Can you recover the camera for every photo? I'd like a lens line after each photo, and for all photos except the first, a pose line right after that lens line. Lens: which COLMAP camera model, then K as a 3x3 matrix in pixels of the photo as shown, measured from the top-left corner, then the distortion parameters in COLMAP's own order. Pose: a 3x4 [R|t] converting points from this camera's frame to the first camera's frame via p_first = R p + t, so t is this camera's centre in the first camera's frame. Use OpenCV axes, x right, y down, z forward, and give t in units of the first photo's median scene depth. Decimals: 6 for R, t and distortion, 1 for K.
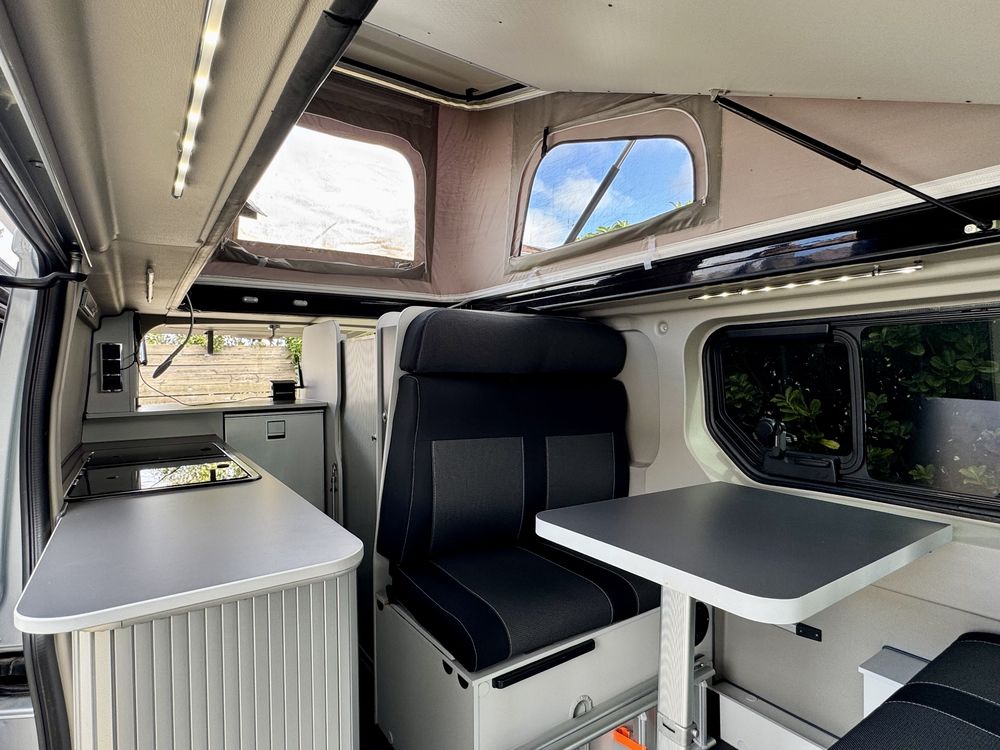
lens RADIAL K [[519.4, 0, 496.0], [0, 519.4, 382.0], [0, 0, 1]] dist [0.002167, 0.001098]
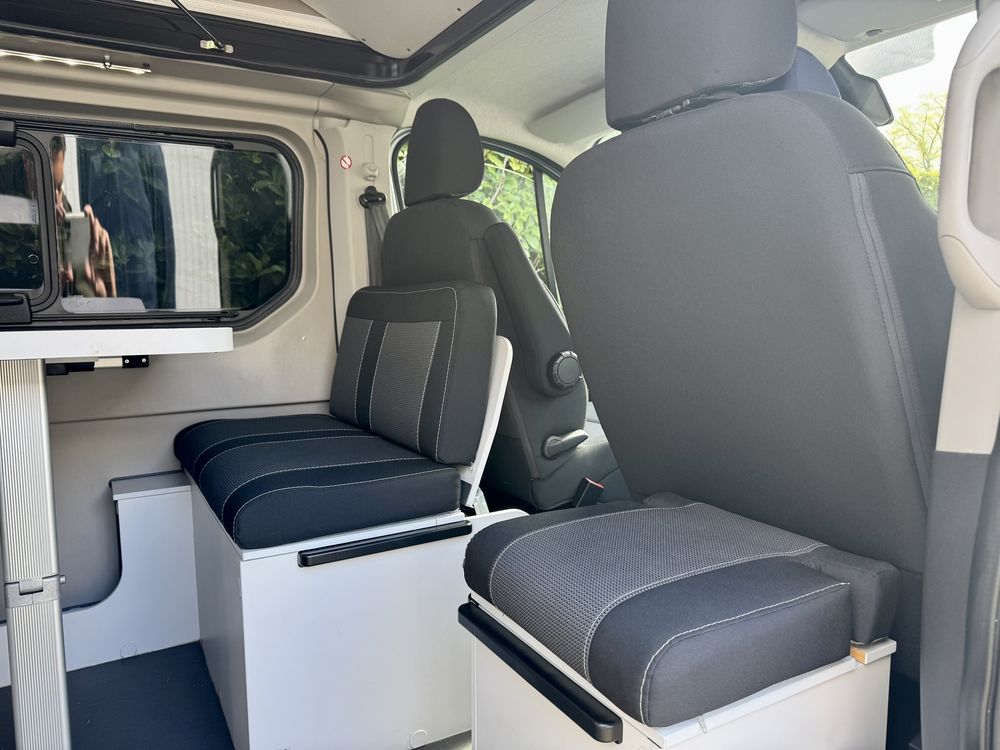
lens RADIAL K [[703.1, 0, 509.2], [0, 703.1, 380.4], [0, 0, 1]] dist [0.039970, -0.054495]
pose [[0.068193, -0.101436, 0.992502, -0.357786], [0.025735, 0.994666, 0.099889, 0.163754], [-0.997340, 0.018730, 0.070440, 0.137685]]
